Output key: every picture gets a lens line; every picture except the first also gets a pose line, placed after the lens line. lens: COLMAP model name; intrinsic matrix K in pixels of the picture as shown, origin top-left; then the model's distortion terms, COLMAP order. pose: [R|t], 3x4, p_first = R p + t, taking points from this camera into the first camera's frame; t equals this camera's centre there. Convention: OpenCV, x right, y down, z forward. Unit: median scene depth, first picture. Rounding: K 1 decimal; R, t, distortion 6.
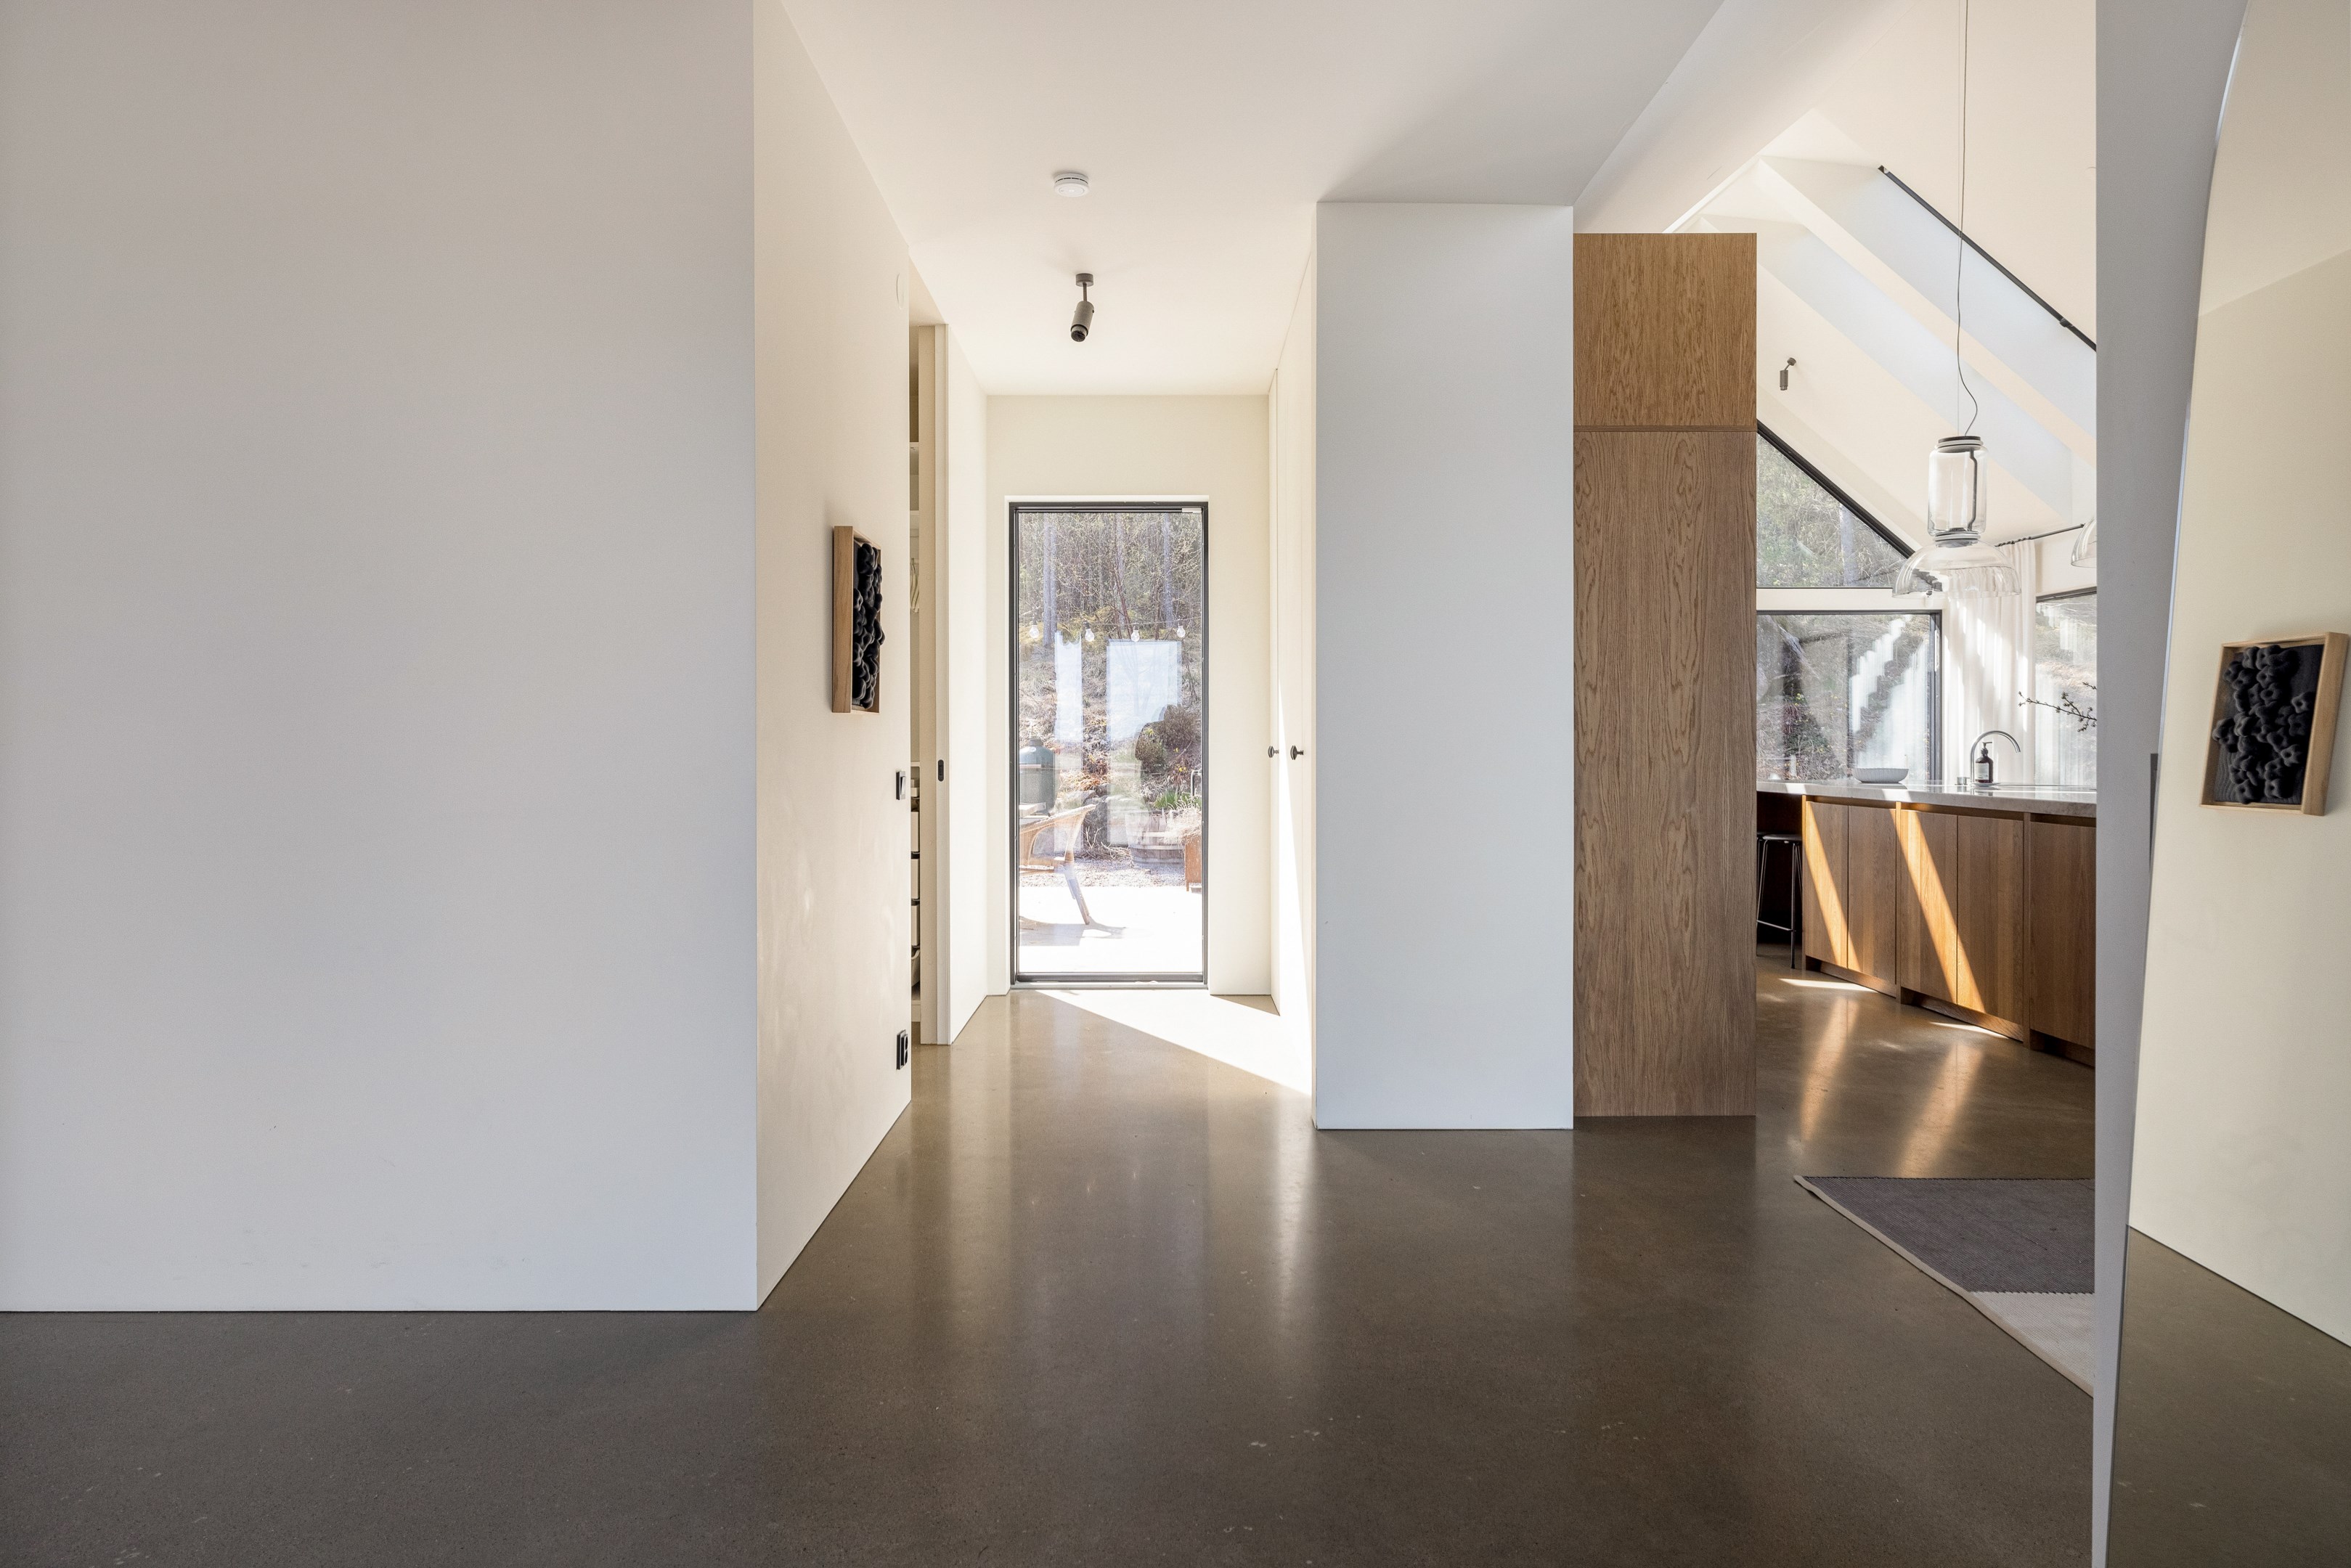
lens RADIAL K [[1404.4, 0, 1172.6], [0, 1404.4, 752.9], [0, 0, 1]] dist [0.000739, 0.000671]
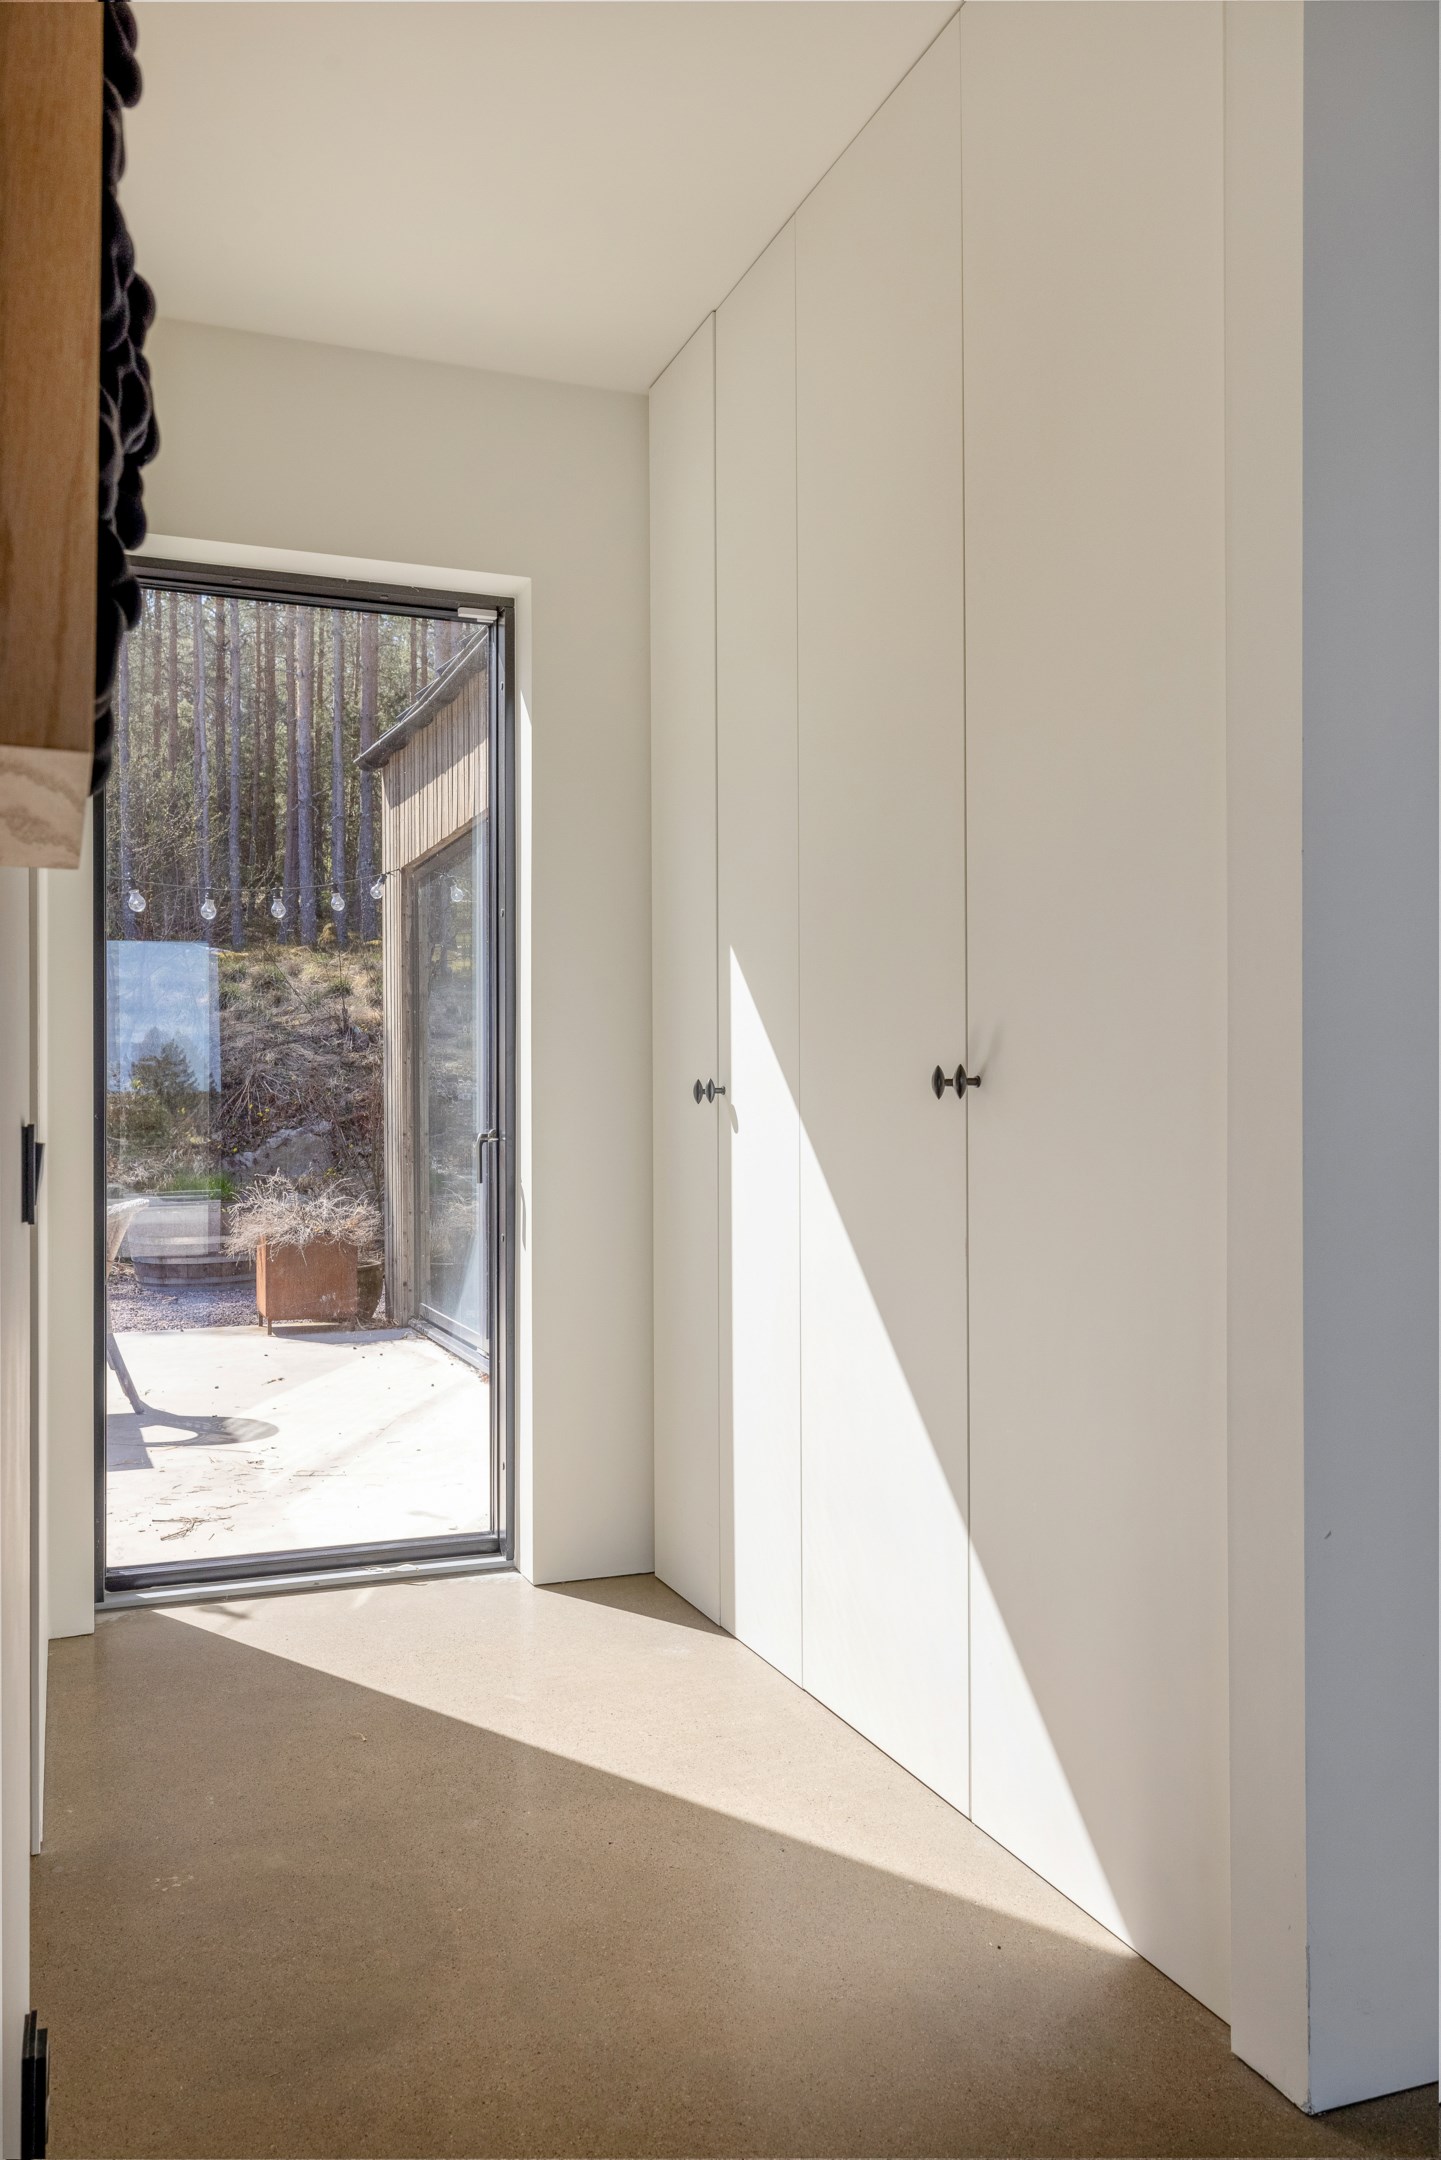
lens RADIAL K [[1667.9, 0, 720.5], [0, 1667.9, 1080.0], [0, 0, 1]] dist [-0.005559, -0.001434]
pose [[0.929454, 0.006256, 0.368885, -0.123805], [0.003081, 0.999690, -0.024718, 0.009993], [-0.368926, 0.024111, 0.929146, 0.410212]]
